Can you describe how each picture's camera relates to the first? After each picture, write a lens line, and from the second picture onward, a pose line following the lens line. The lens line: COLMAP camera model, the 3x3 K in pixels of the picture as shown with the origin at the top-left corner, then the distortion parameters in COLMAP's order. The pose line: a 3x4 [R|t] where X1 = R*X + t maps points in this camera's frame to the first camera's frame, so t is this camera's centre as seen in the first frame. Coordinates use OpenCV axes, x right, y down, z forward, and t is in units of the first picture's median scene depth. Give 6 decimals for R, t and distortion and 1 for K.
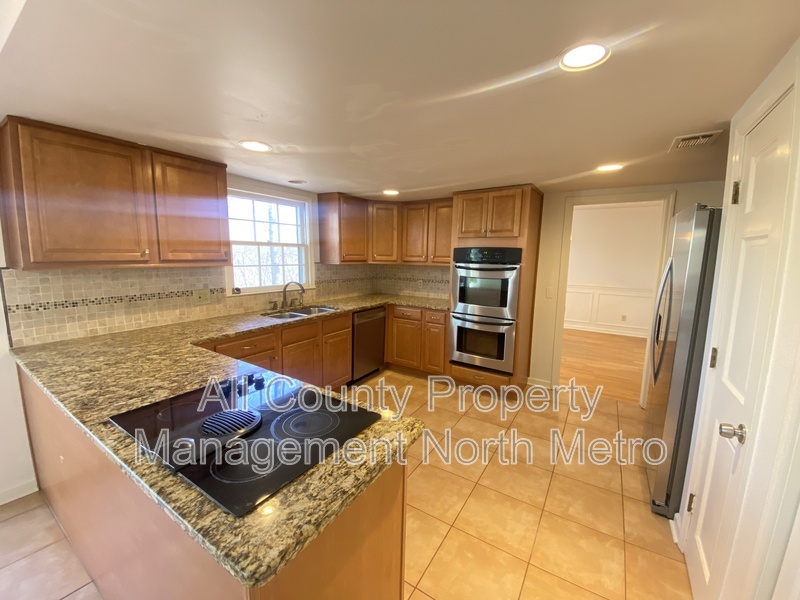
lens RADIAL K [[327.6, 0, 400.0], [0, 327.6, 300.0], [0, 0, 1]] dist [-0.001932, -0.000242]
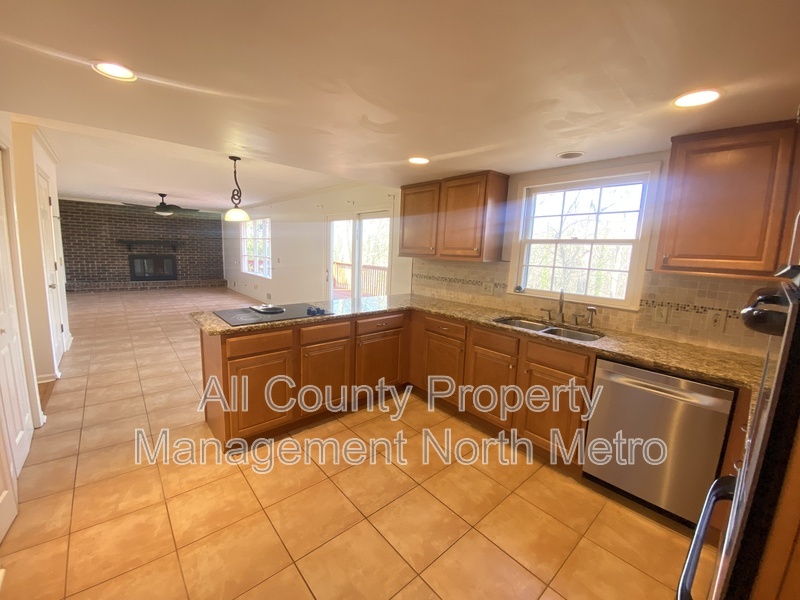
lens RADIAL K [[327.6, 0, 400.0], [0, 327.6, 300.0], [0, 0, 1]] dist [-0.001932, -0.000242]
pose [[-0.279451, 0.121623, -0.952426, 0.601484], [-0.170920, 0.969801, 0.173991, -0.118109], [0.944825, 0.211411, -0.250223, 0.987764]]
